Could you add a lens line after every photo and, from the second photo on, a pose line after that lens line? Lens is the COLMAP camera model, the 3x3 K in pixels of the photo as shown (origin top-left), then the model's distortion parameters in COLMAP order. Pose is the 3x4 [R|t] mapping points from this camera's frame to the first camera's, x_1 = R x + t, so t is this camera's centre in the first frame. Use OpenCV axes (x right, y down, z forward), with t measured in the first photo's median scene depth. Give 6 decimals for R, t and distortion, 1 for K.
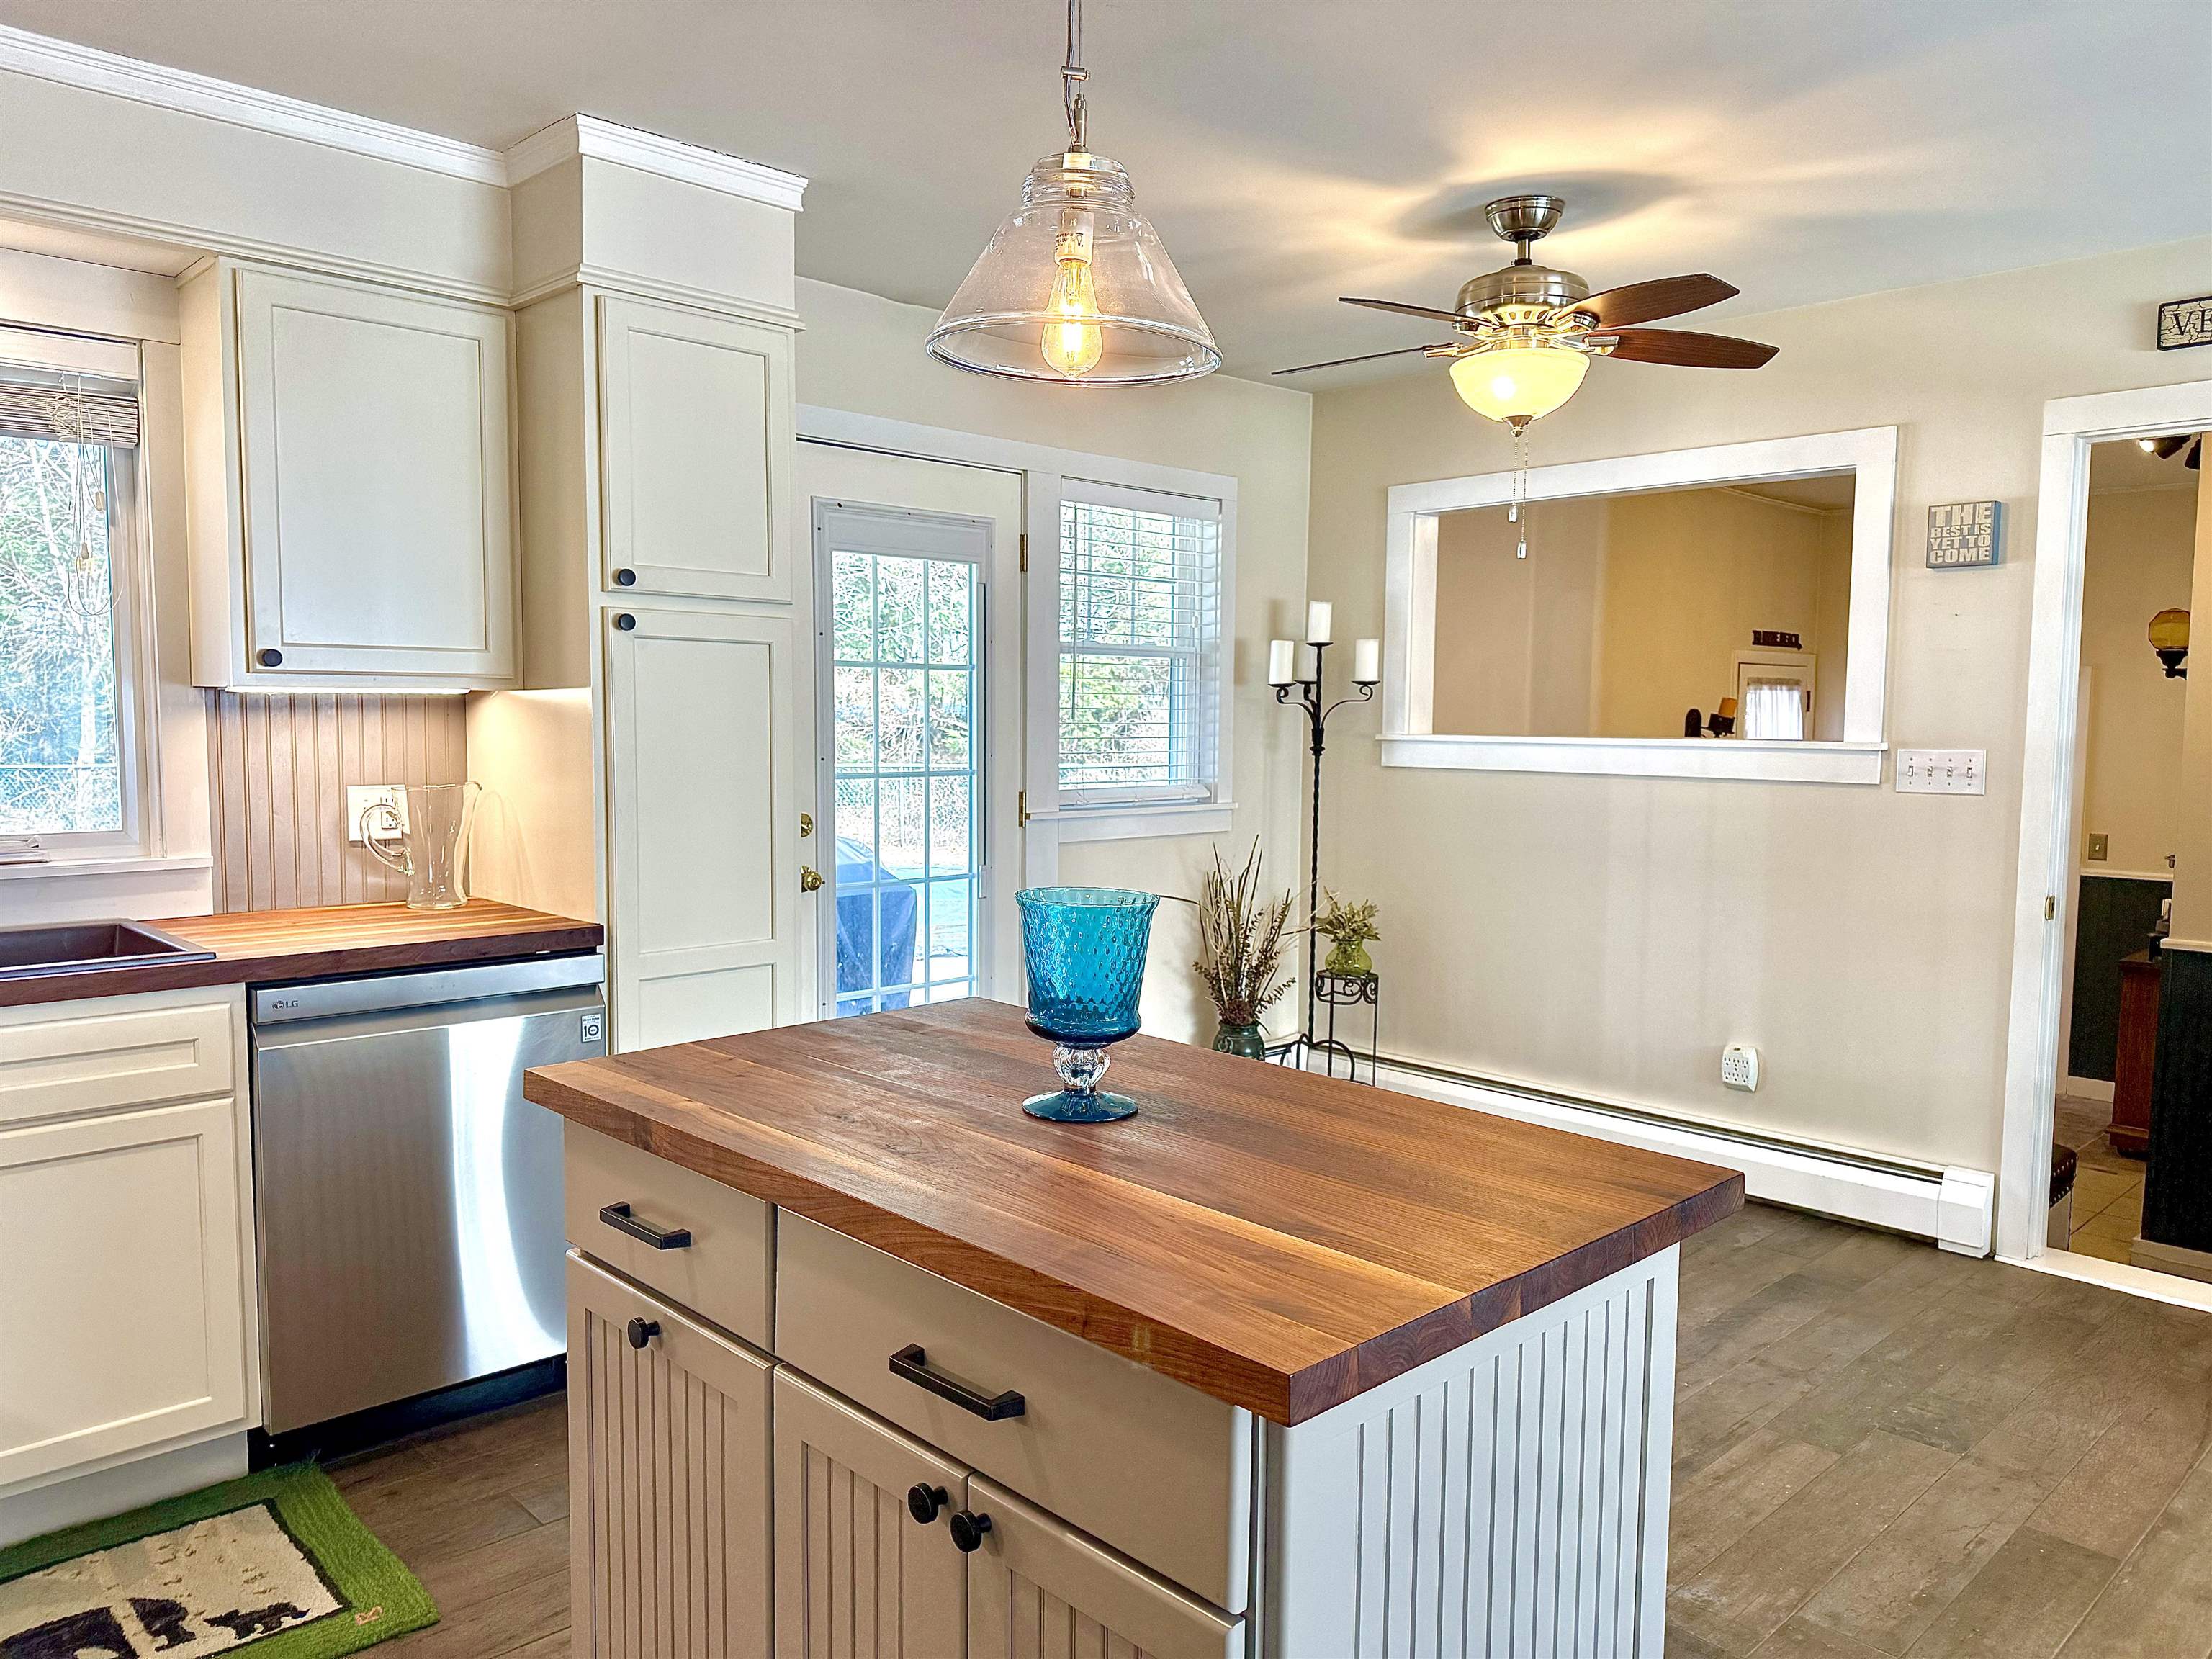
lens RADIAL K [[1552.5, 0, 1094.7], [0, 1552.5, 841.6], [0, 0, 1]] dist [0.082828, -0.115251]
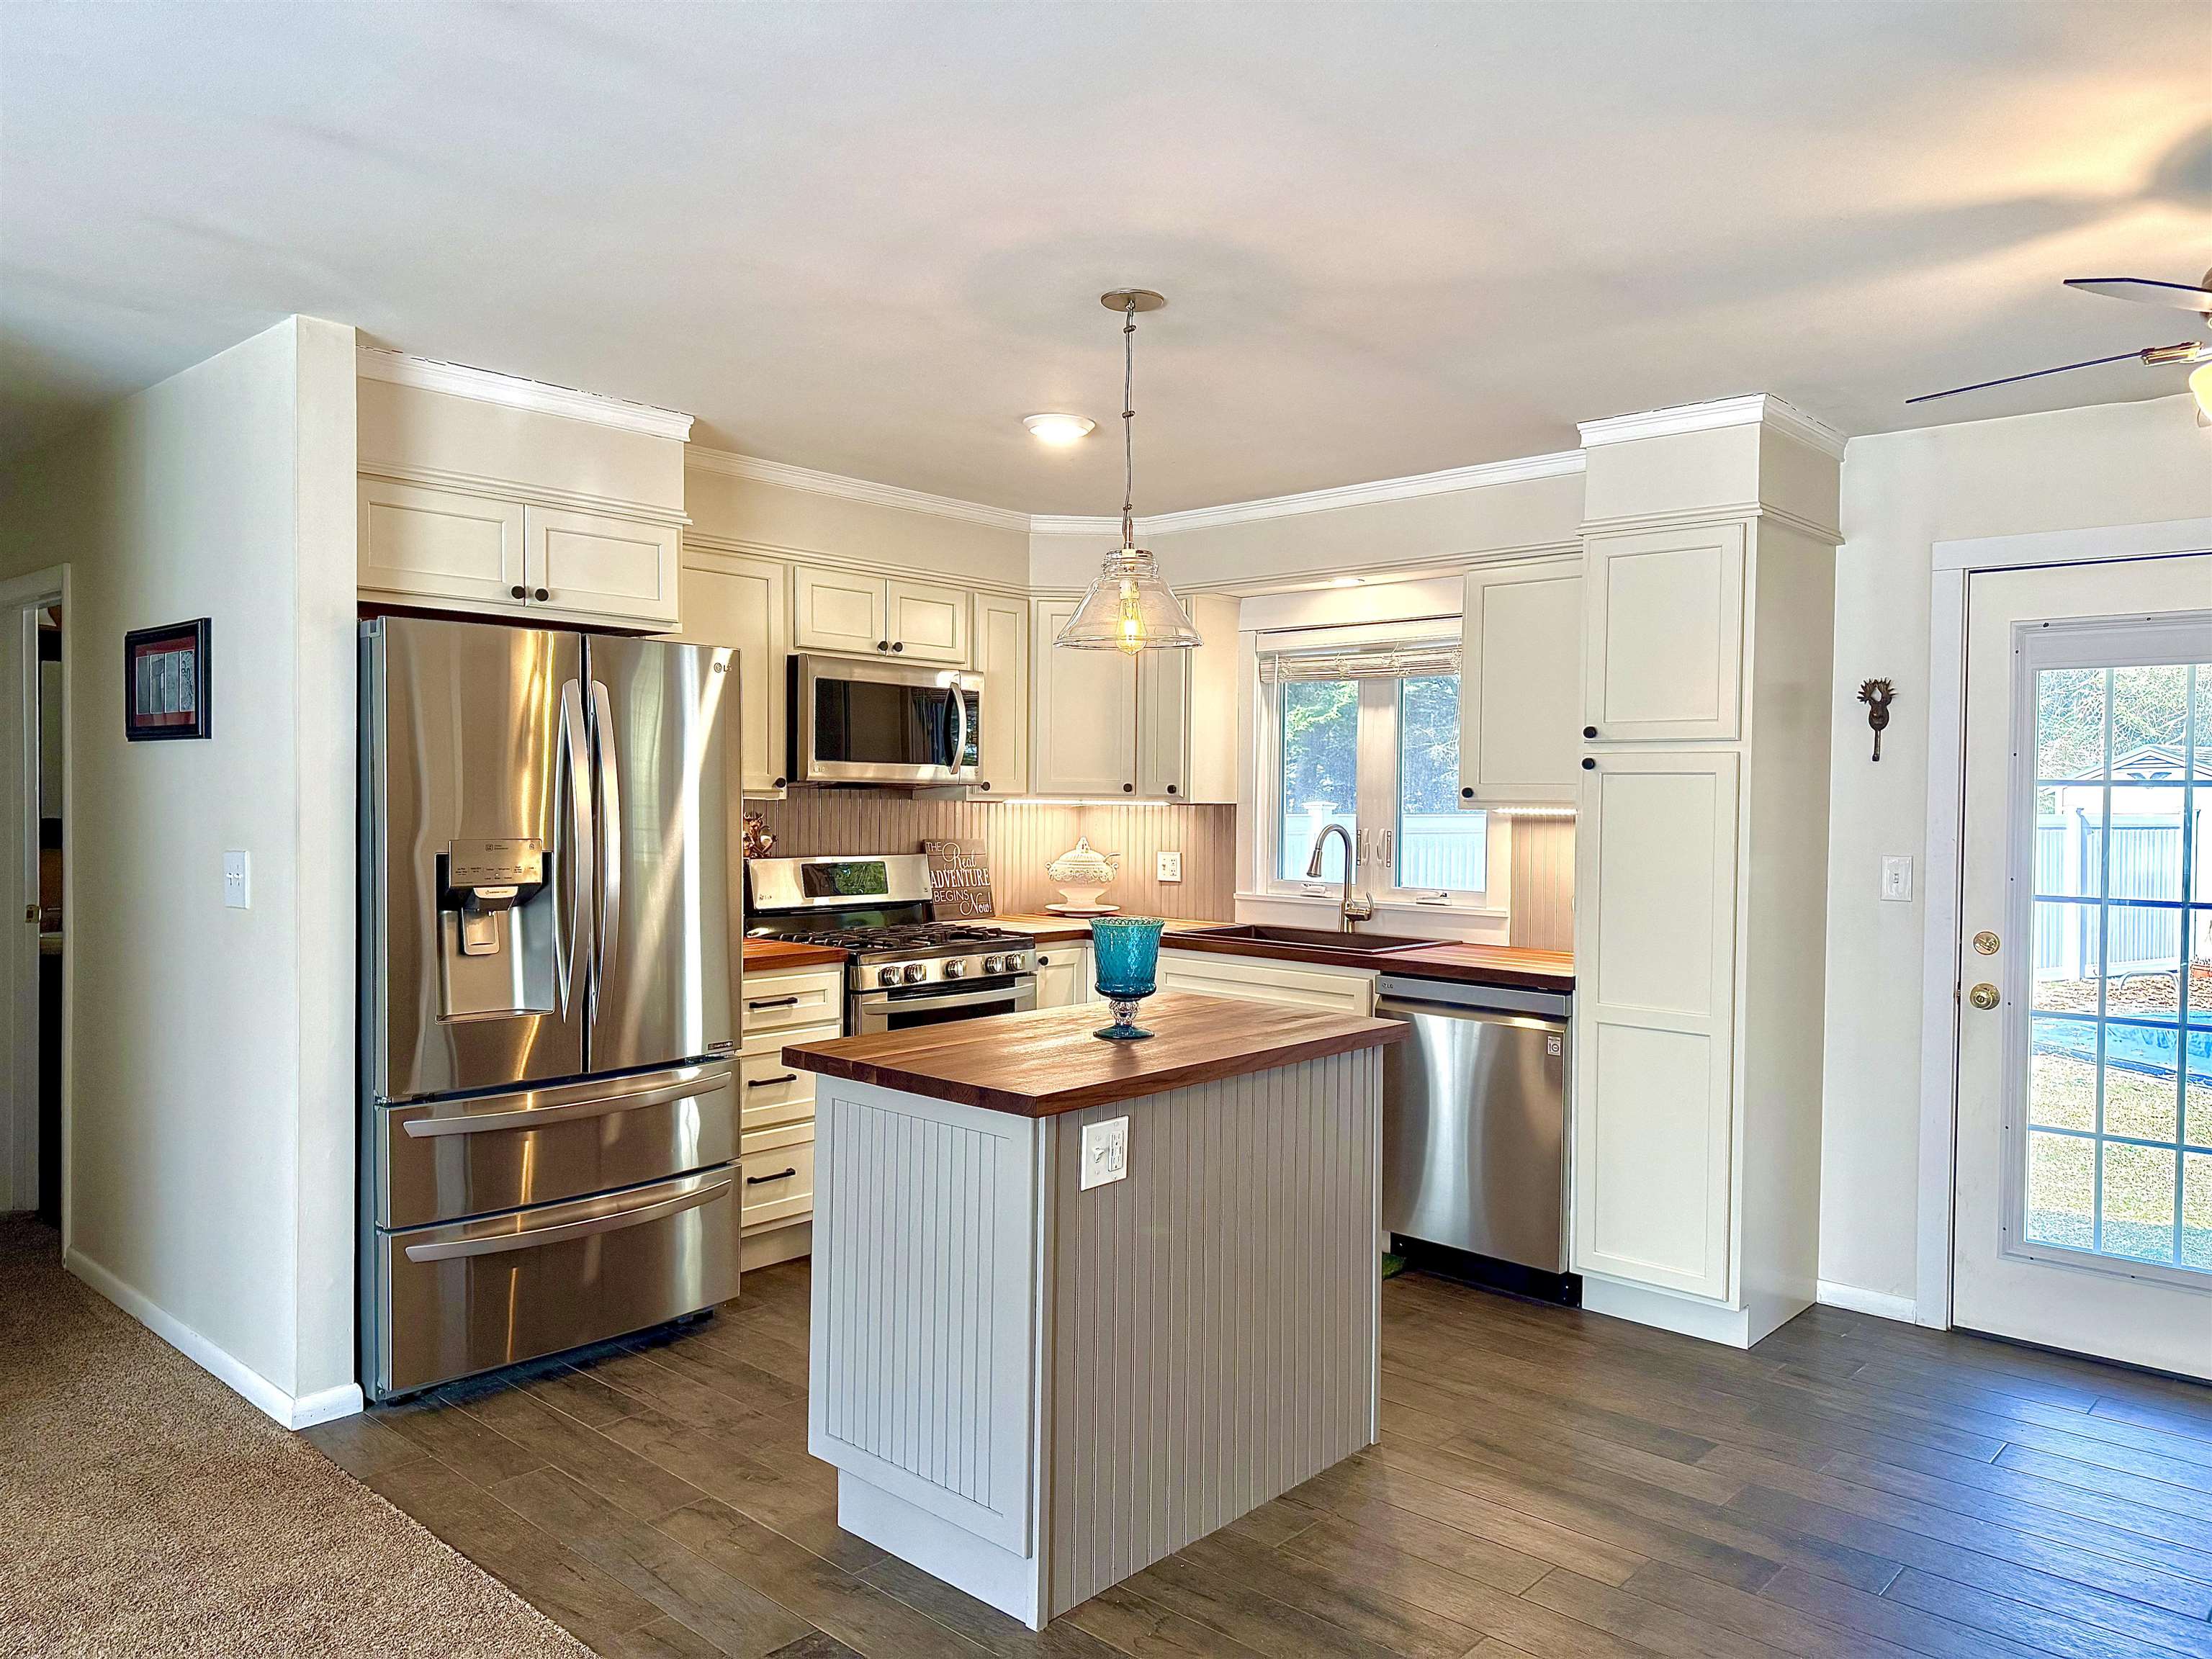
lens RADIAL K [[1551.4, 0, 1106.0], [0, 1551.4, 829.5], [0, 0, 1]] dist [0.128421, -0.185722]
pose [[0.058911, 0.016246, -0.998131, 0.991546], [-0.093262, 0.995584, 0.010700, -0.050787], [0.993897, 0.092458, 0.060166, 0.445917]]
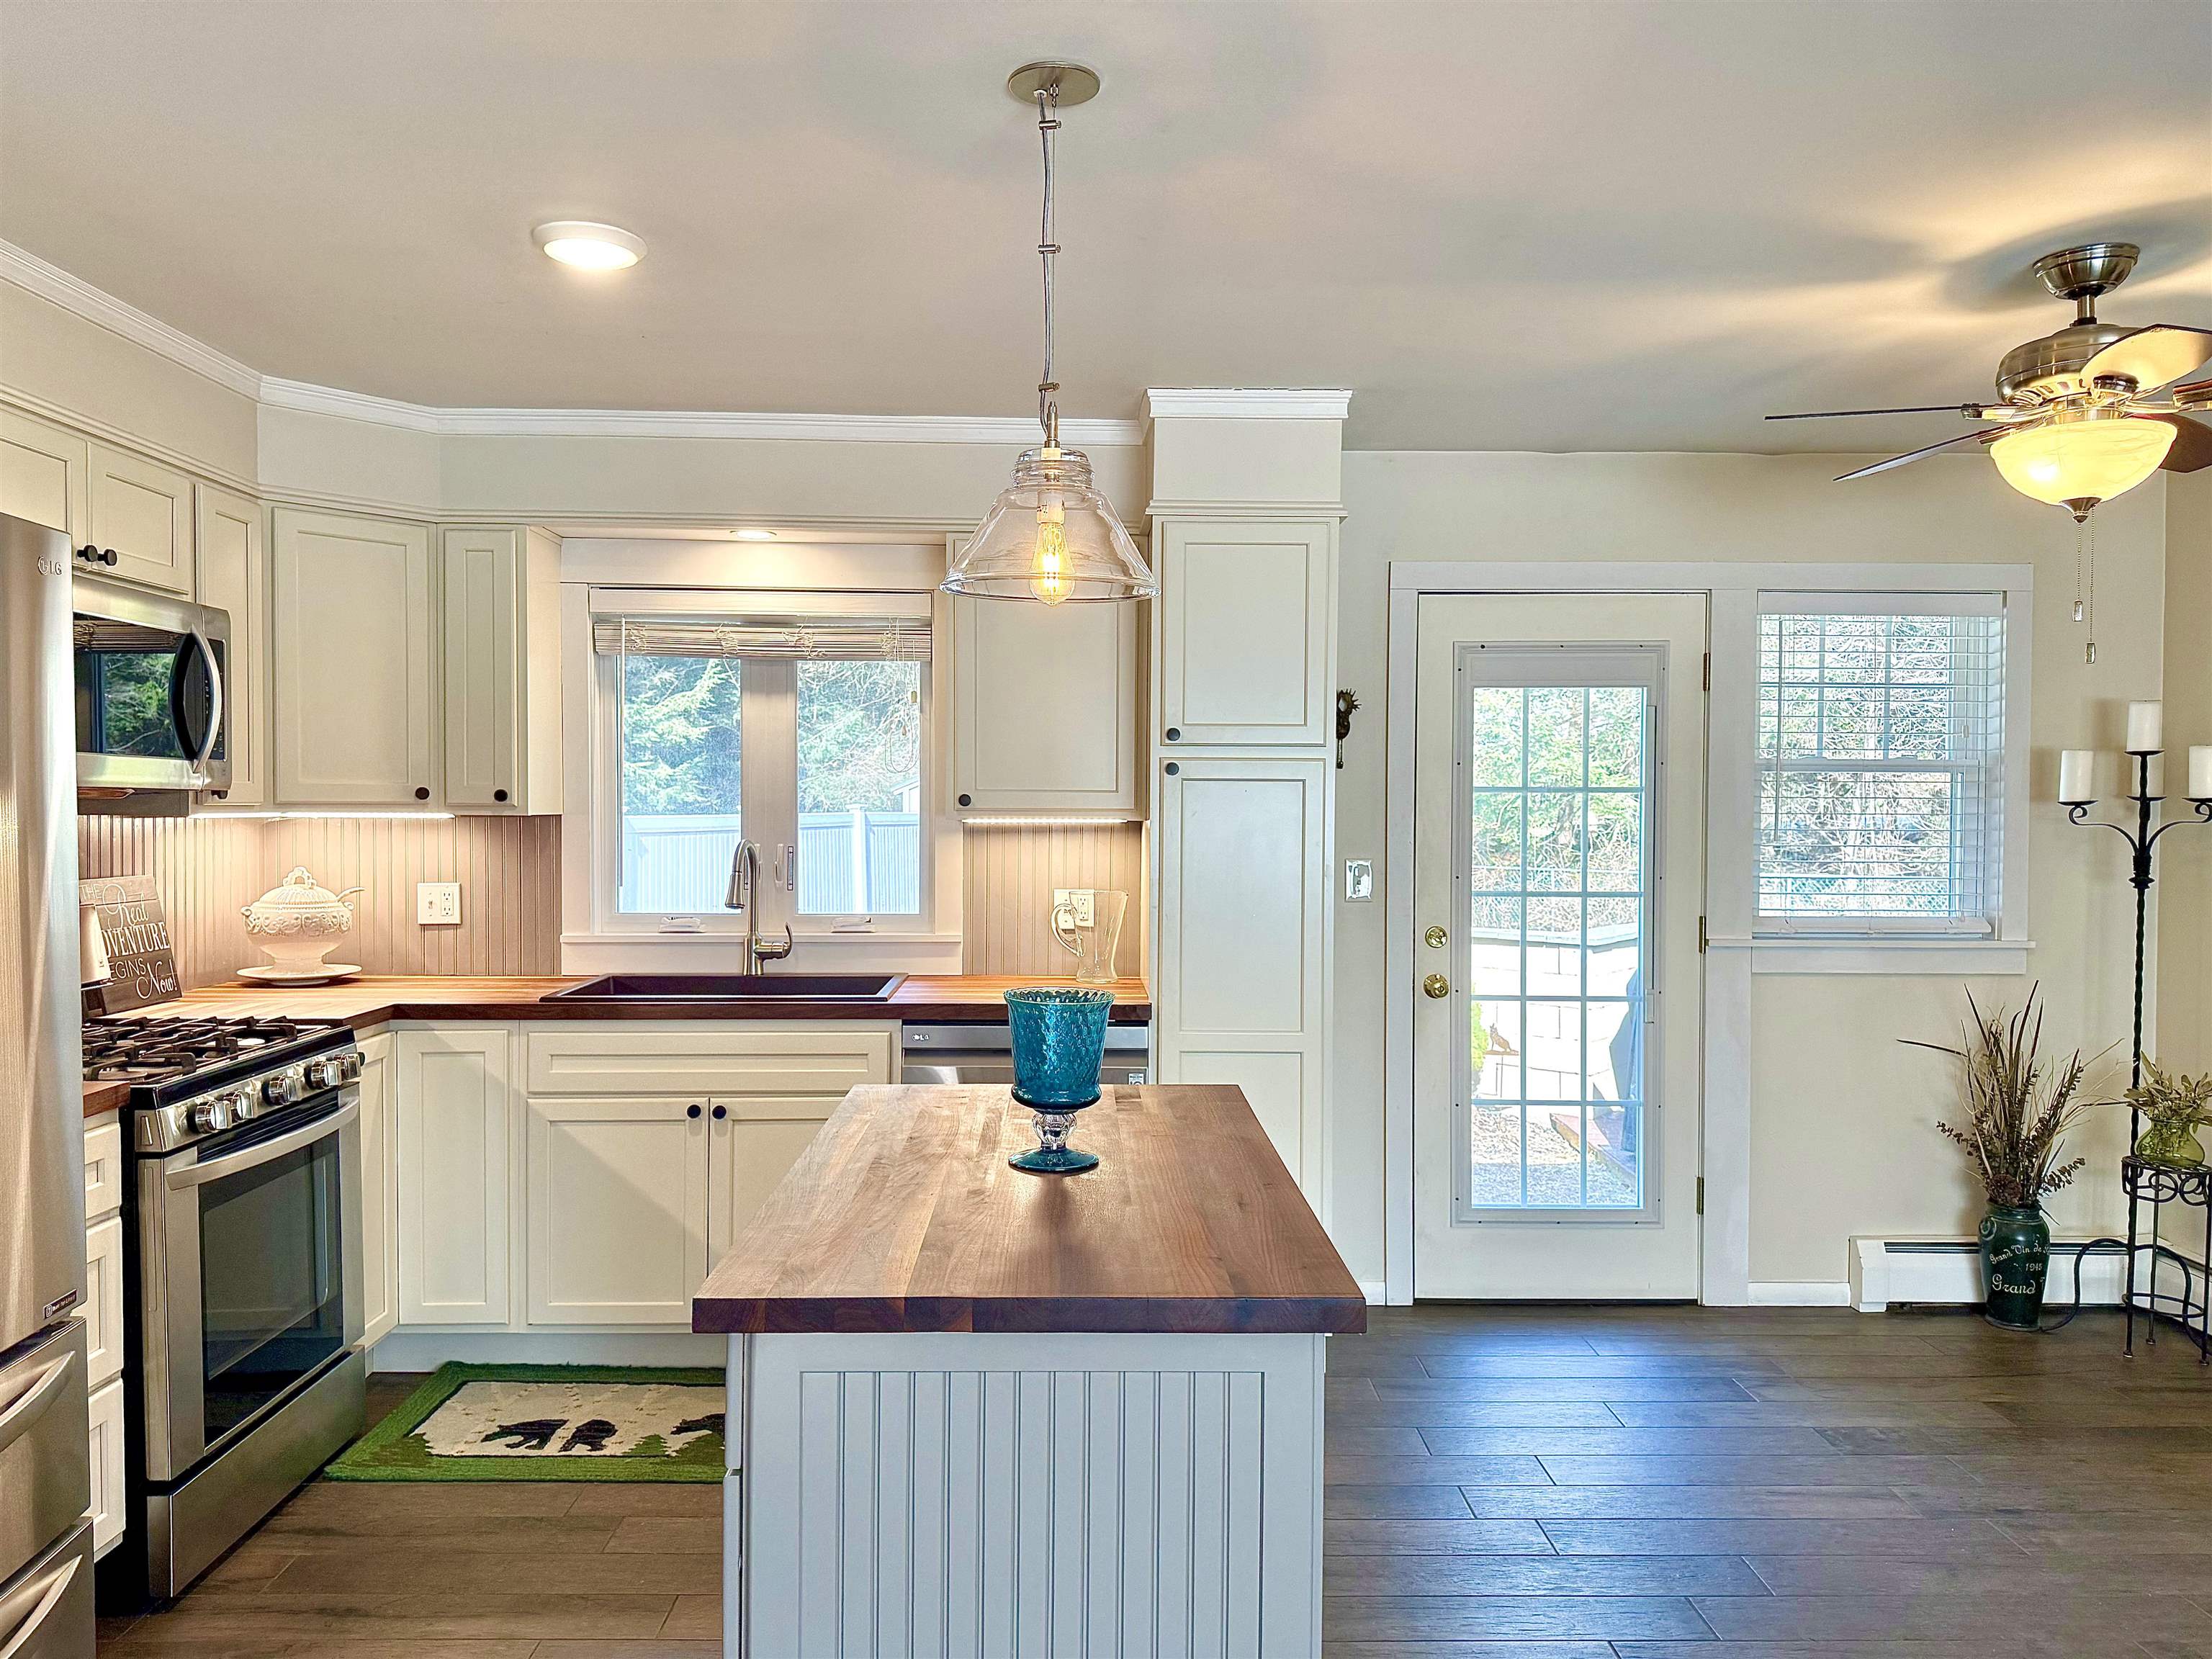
lens RADIAL K [[1560.1, 0, 1106.0], [0, 1560.1, 829.5], [0, 0, 1]] dist [0.116472, -0.159872]
pose [[0.732881, 0.007637, -0.680314, 0.481488], [-0.056167, 0.997203, -0.049313, -0.022174], [0.678034, 0.074351, 0.731260, 0.031185]]
